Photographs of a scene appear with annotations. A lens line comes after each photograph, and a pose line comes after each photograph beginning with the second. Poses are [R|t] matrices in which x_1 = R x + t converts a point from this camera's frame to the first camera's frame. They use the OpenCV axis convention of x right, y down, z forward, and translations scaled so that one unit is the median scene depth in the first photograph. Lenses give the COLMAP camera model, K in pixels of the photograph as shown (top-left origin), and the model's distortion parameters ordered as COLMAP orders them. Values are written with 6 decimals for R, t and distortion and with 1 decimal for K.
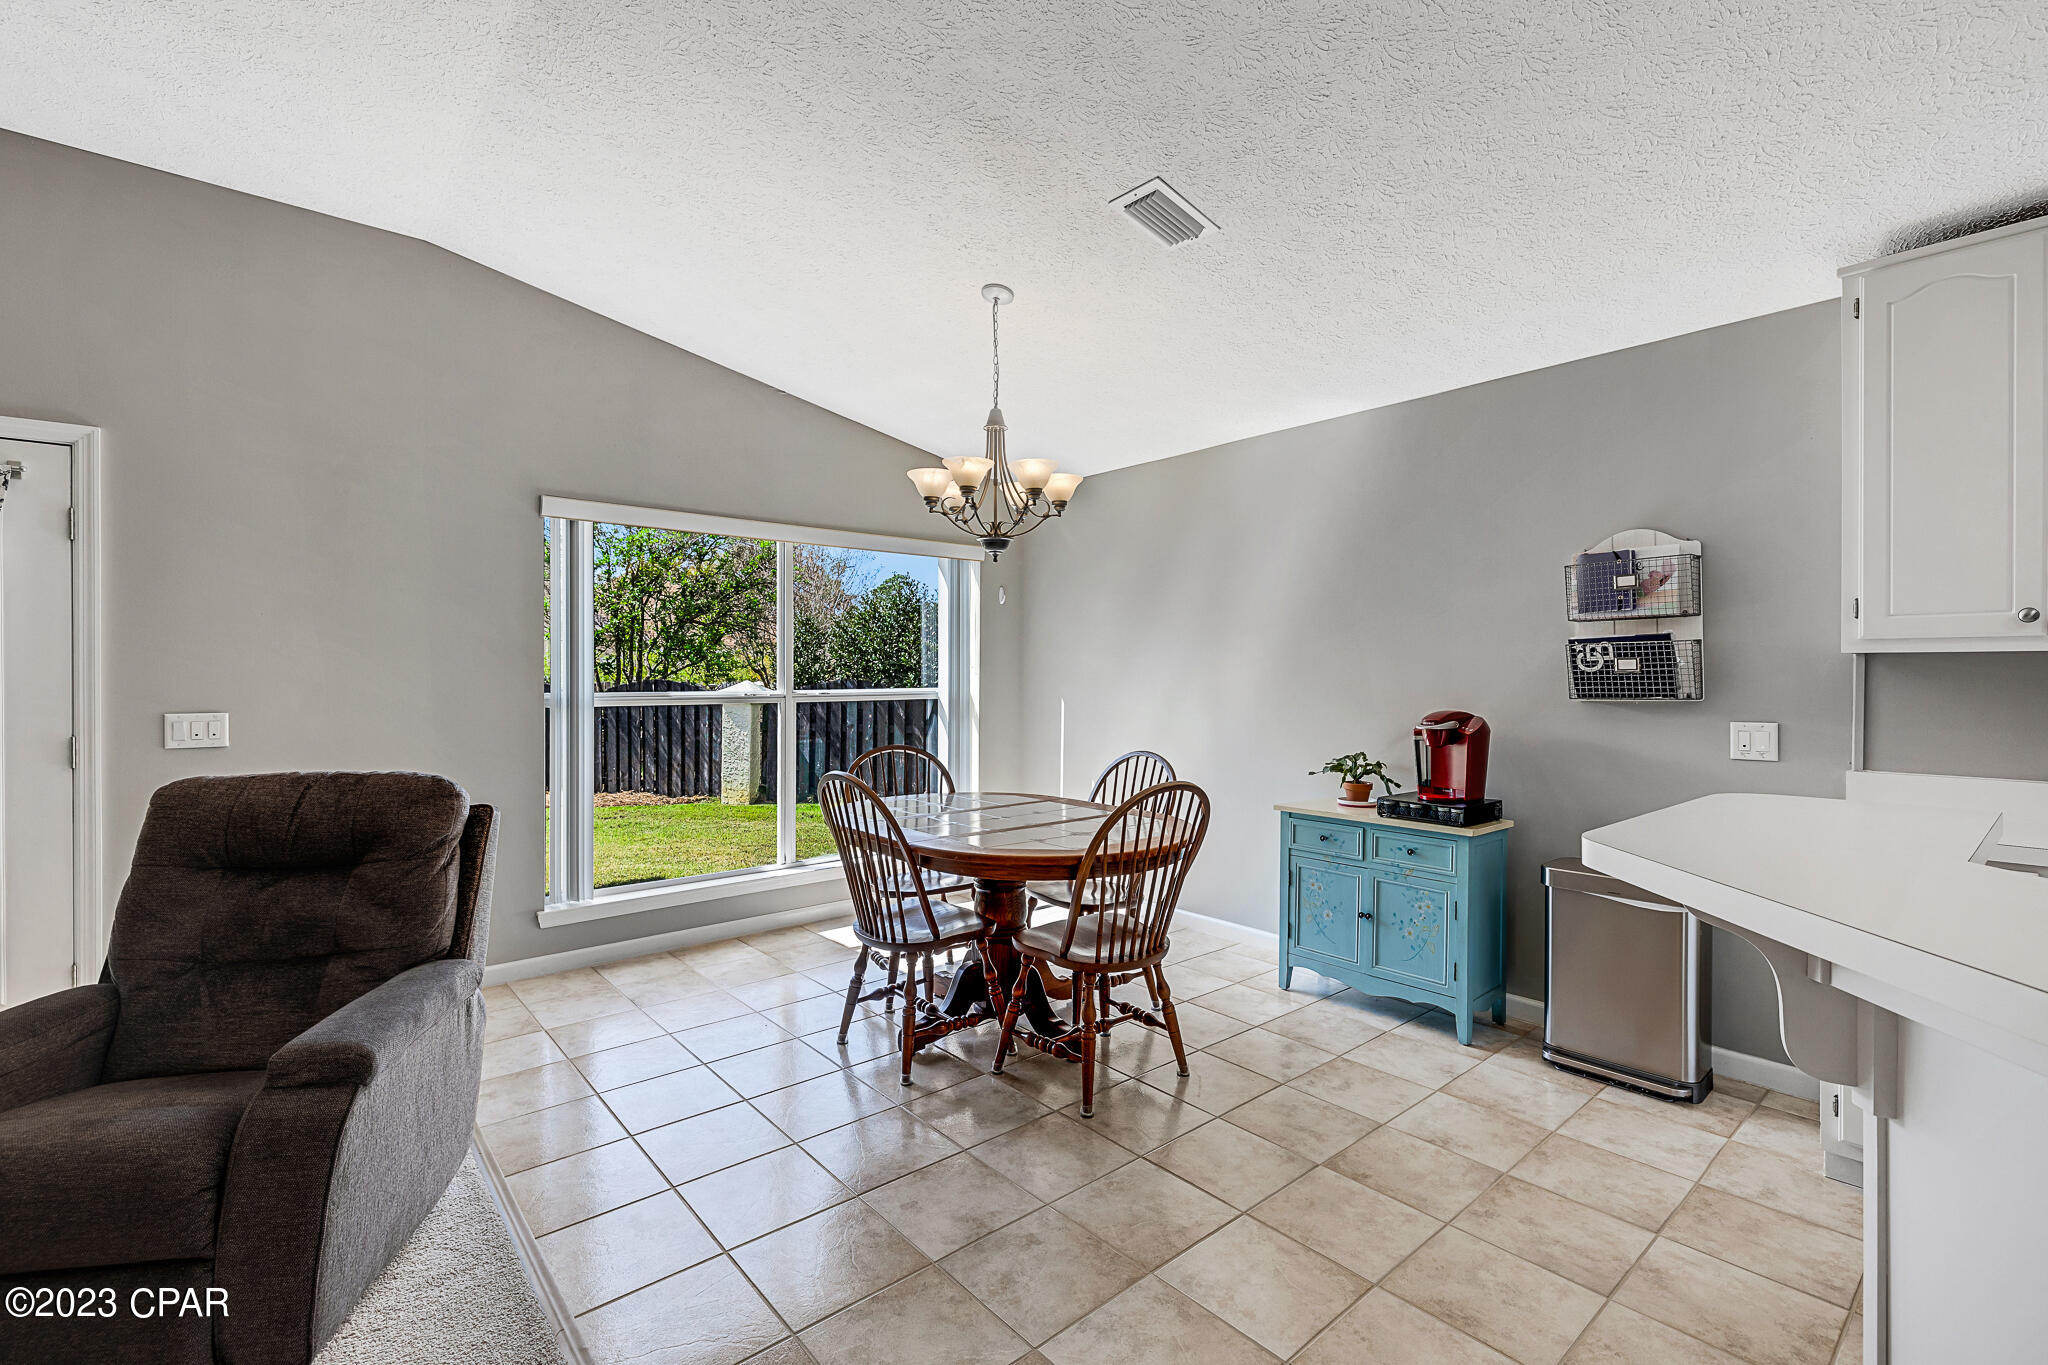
lens RADIAL K [[908.5, 0, 1024.0], [0, 908.5, 682.5], [0, 0, 1]] dist [-0.000554, 0.000179]
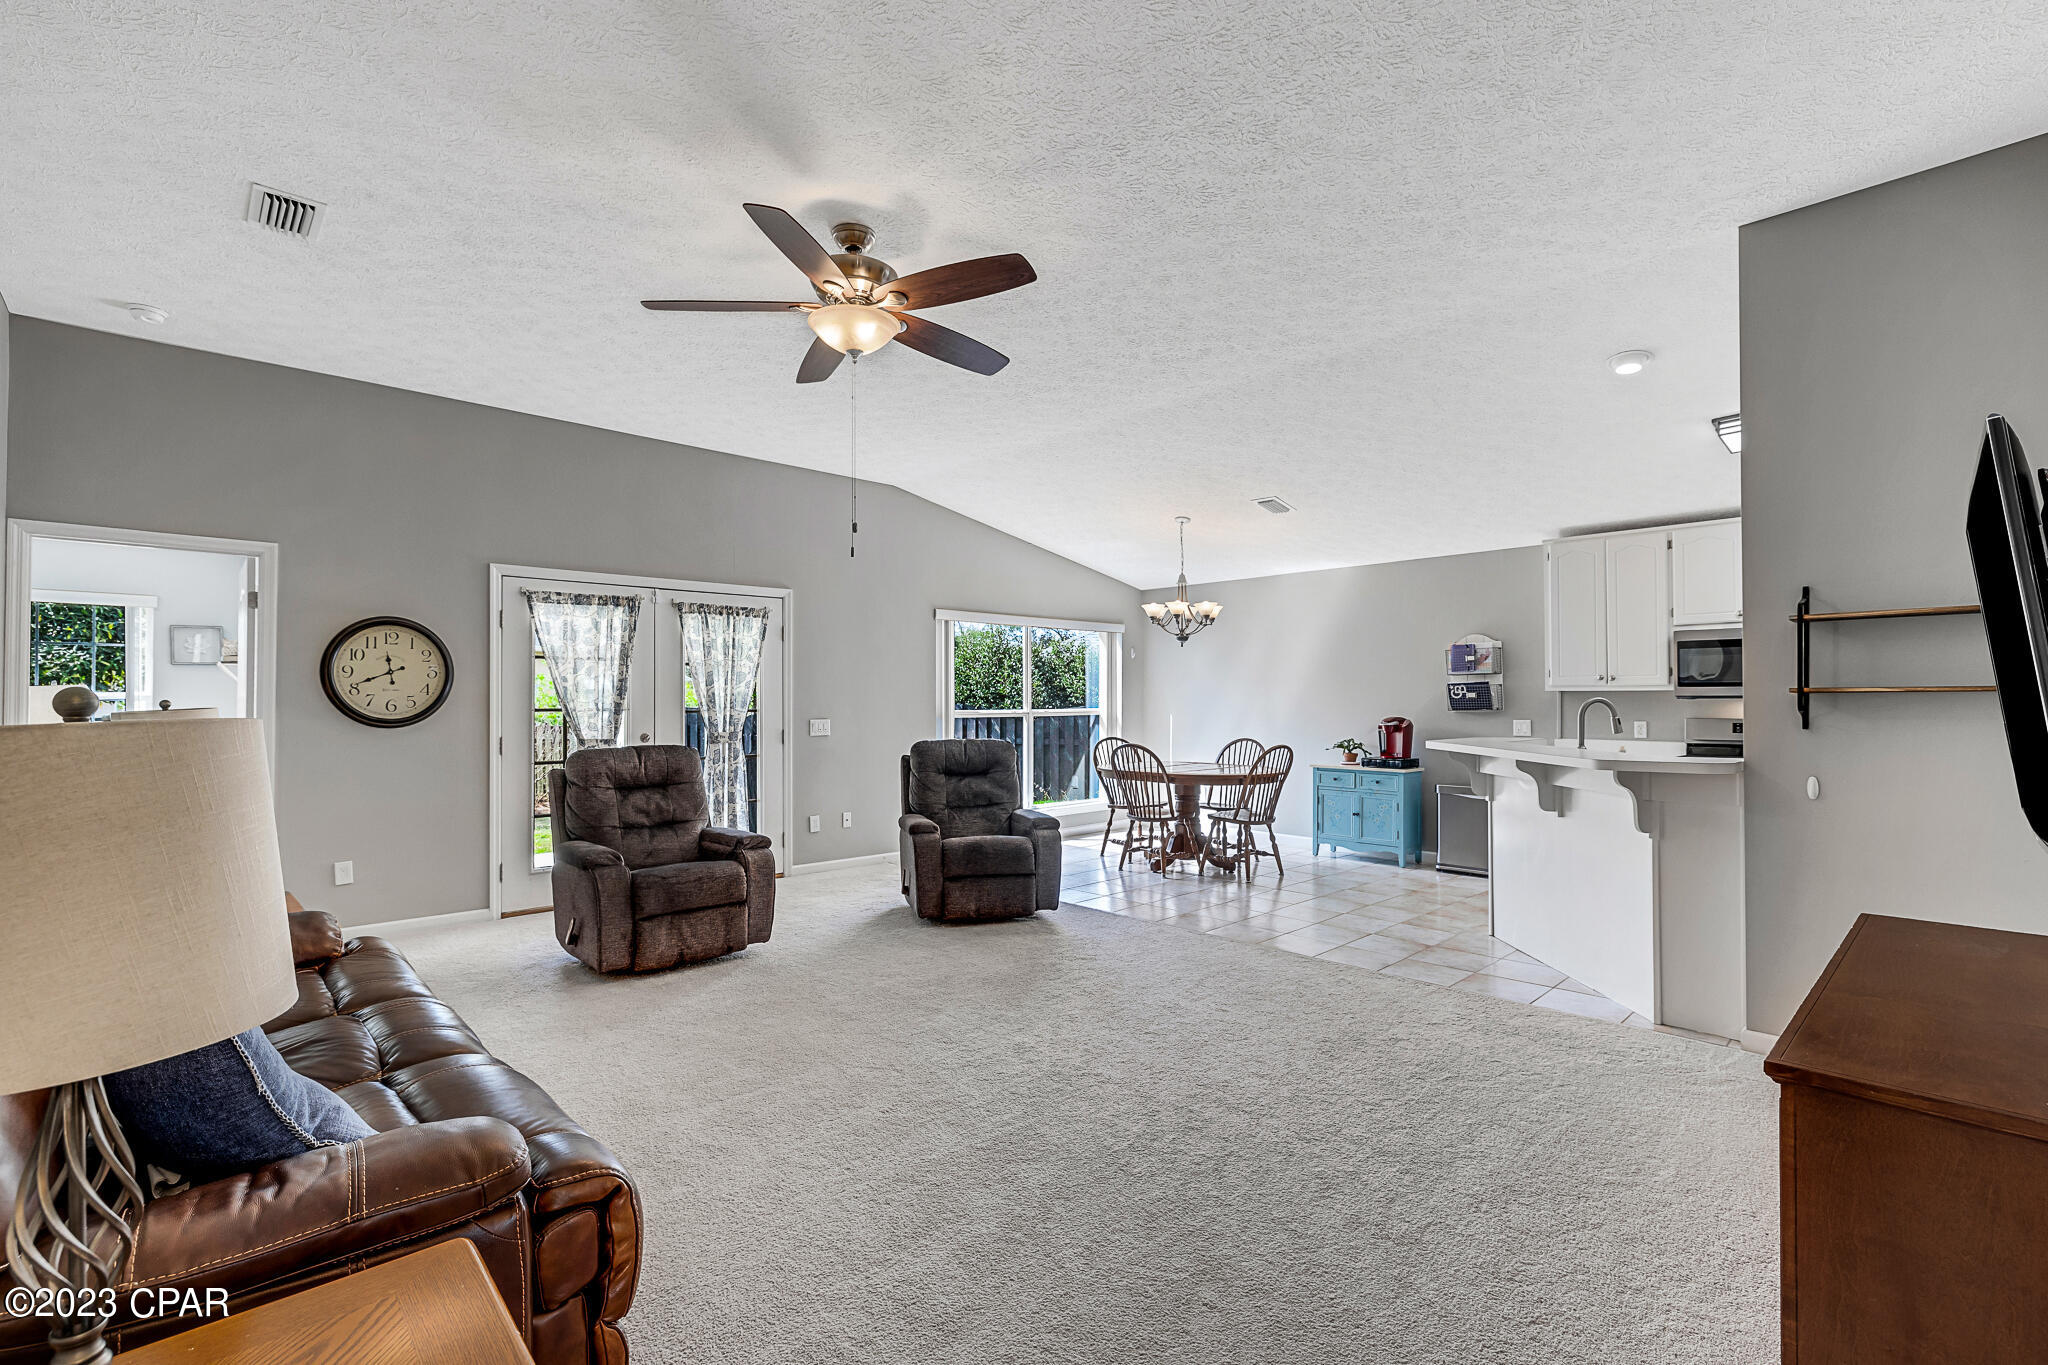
lens RADIAL K [[918.6, 0, 1018.4], [0, 918.6, 695.4], [0, 0, 1]] dist [0.000067, -0.000085]
pose [[0.998863, -0.002708, 0.047596, -0.575009], [0.003328, 0.999910, -0.012958, 0.006885], [-0.047556, 0.013102, 0.998783, -1.239781]]
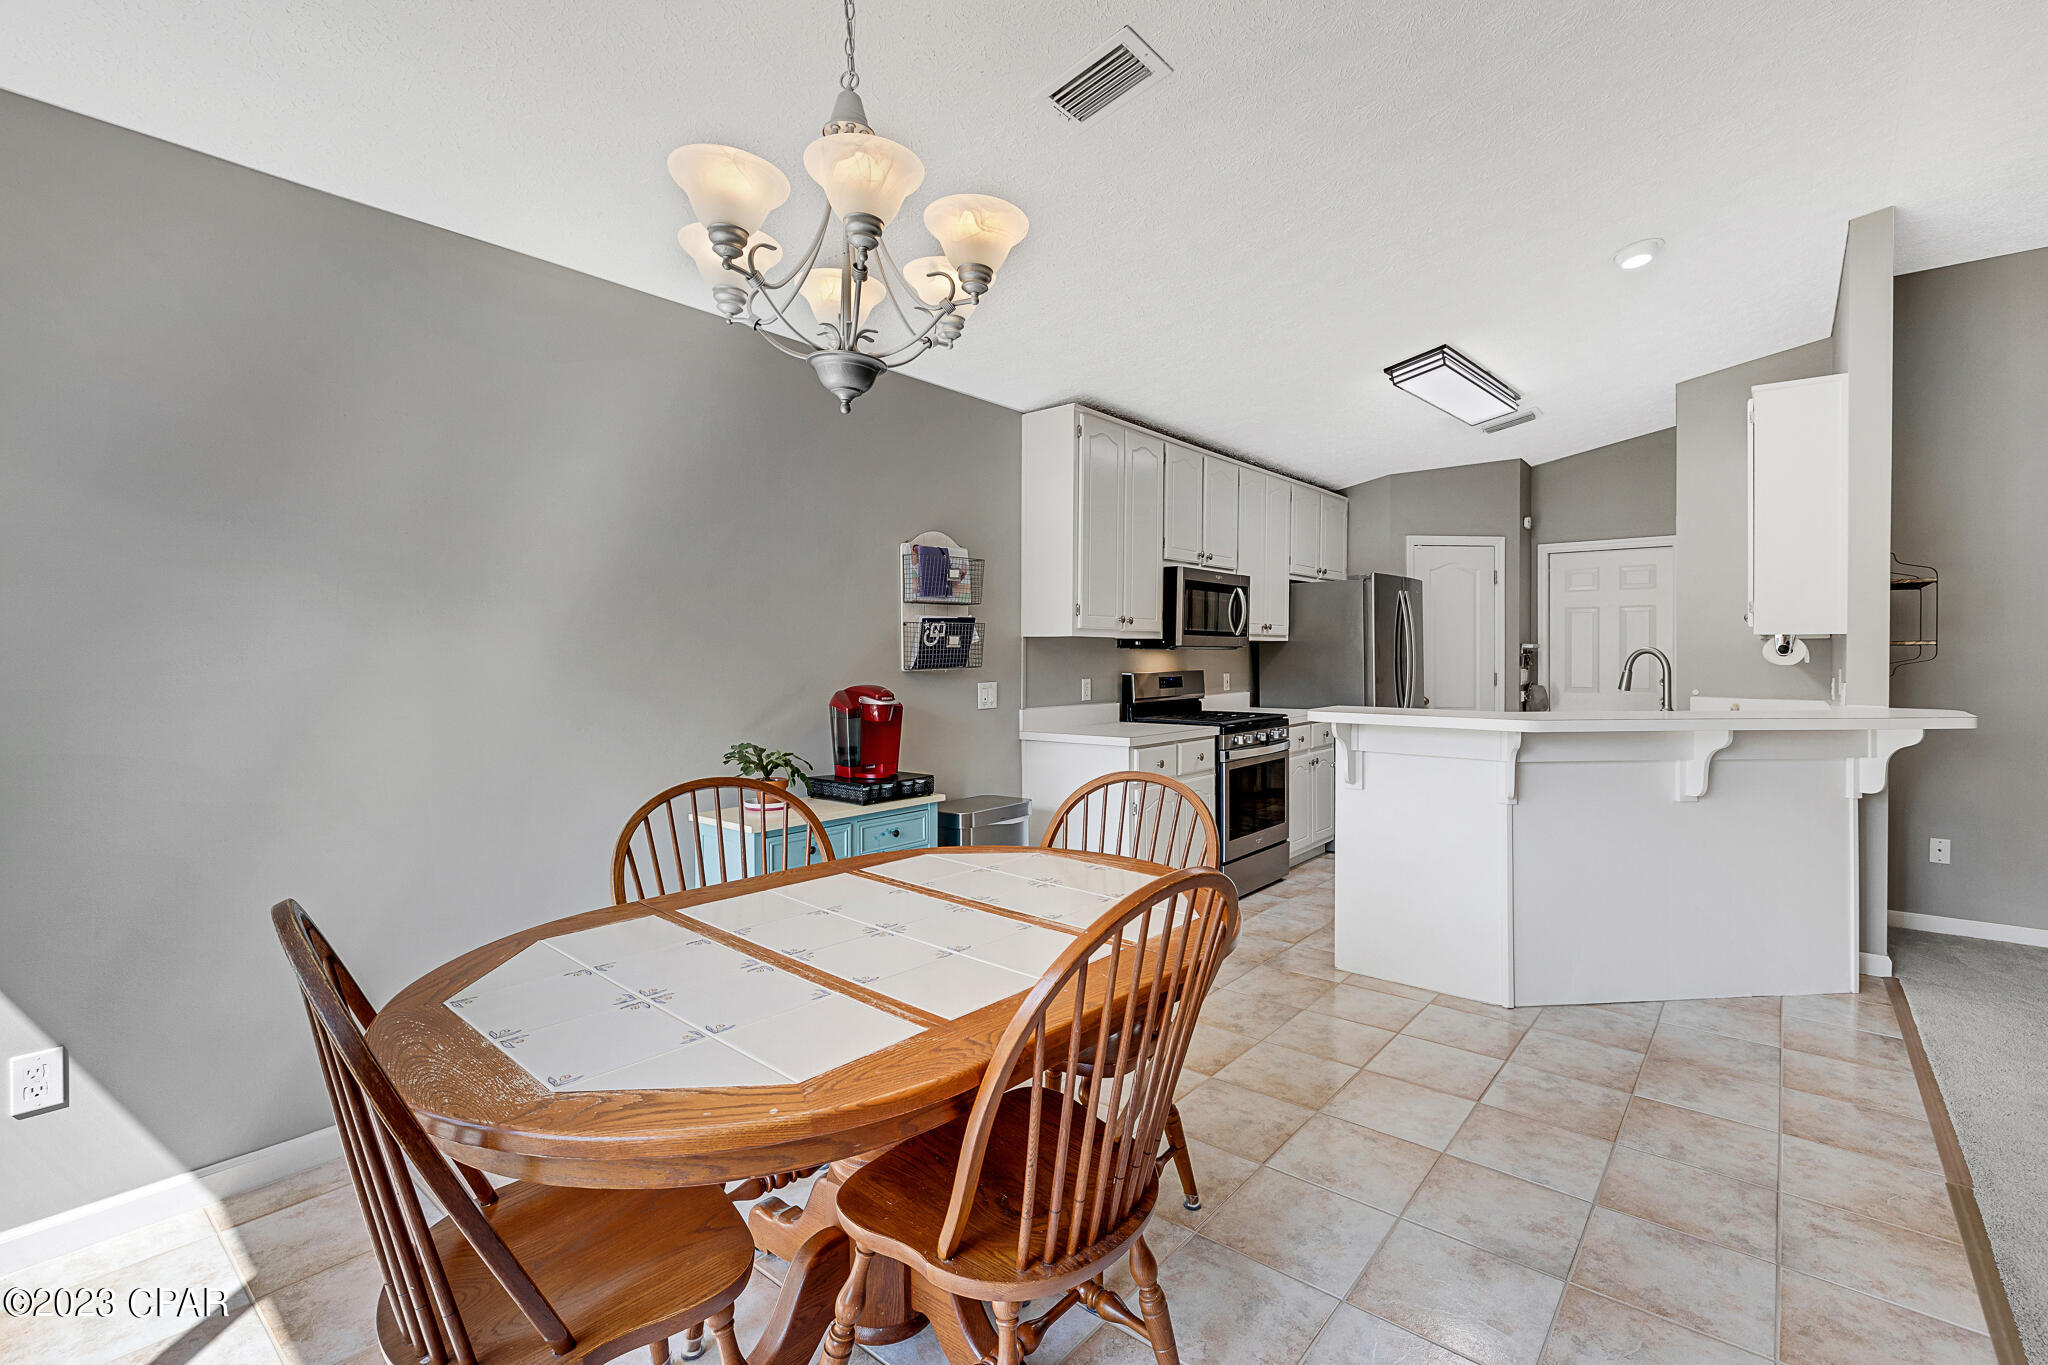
lens RADIAL K [[907.0, 0, 1063.3], [0, 907.0, 659.2], [0, 0, 1]] dist [0.000338, 0.000187]
pose [[-0.189929, -0.008920, 0.981757, -0.595821], [0.006313, 0.999927, 0.010306, -0.006440], [-0.981777, 0.008156, -0.189859, 1.103693]]
